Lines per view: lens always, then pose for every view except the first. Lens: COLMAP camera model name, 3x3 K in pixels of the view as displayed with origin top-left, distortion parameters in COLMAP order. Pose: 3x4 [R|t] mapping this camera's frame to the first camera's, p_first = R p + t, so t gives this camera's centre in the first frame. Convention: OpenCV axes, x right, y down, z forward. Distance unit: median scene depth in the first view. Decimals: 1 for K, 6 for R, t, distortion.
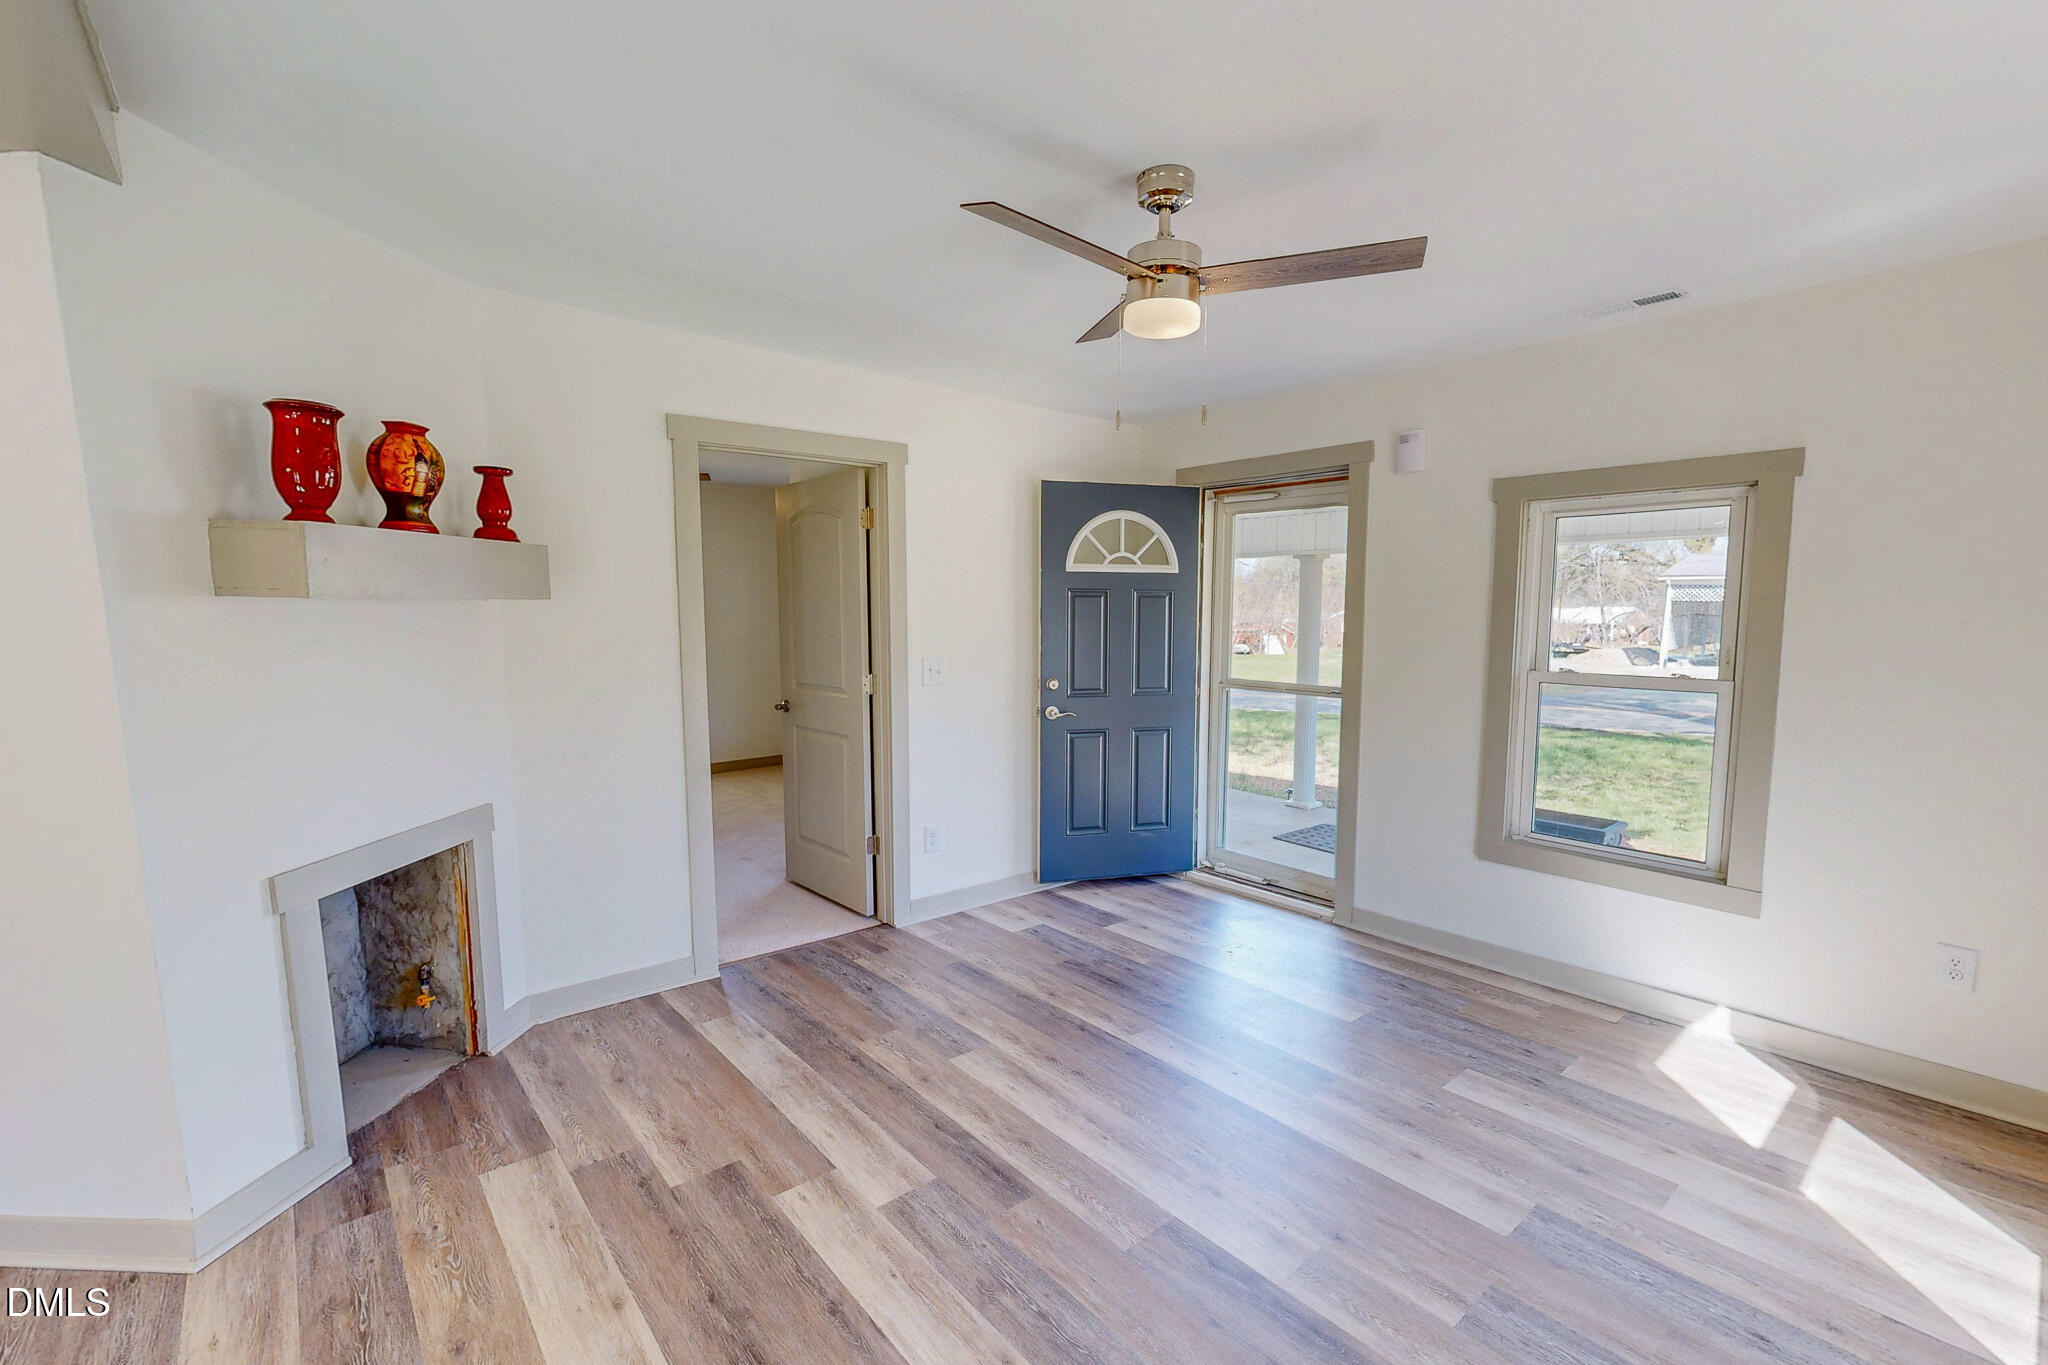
lens RADIAL K [[891.0, 0, 1023.0], [0, 891.0, 685.3], [0, 0, 1]] dist [0.001110, -0.000213]
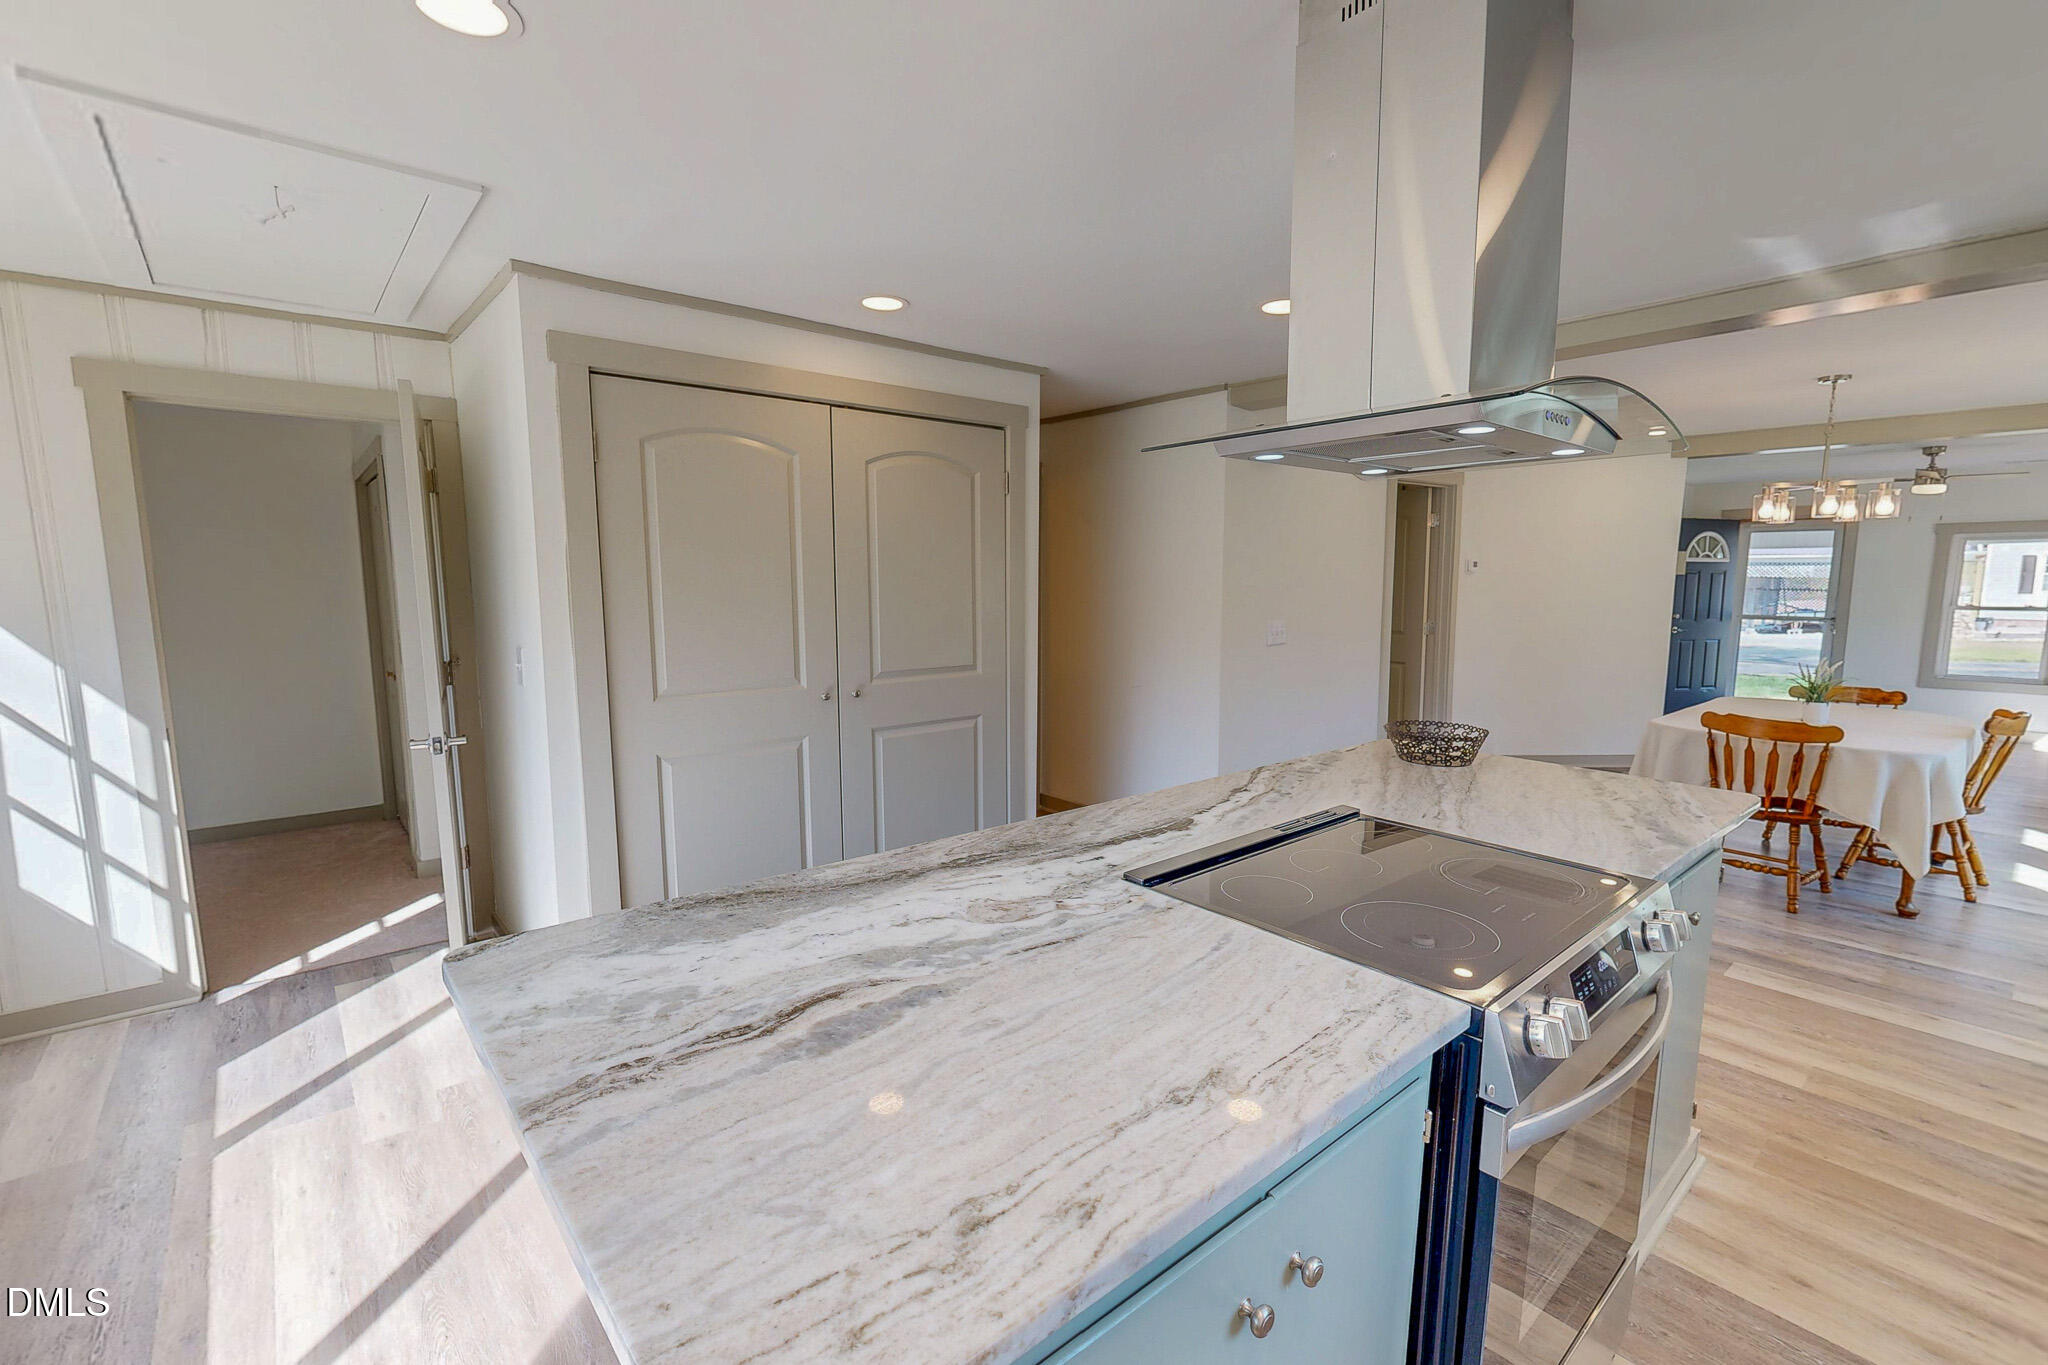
lens RADIAL K [[887.9, 0, 1025.1], [0, 887.9, 686.2], [0, 0, 1]] dist [0.000502, -0.000400]
pose [[0.999999, -0.000358, 0.001467, -2.868869], [0.000319, 0.999654, 0.026300, 0.206727], [-0.001476, -0.026299, 0.999653, -2.063357]]
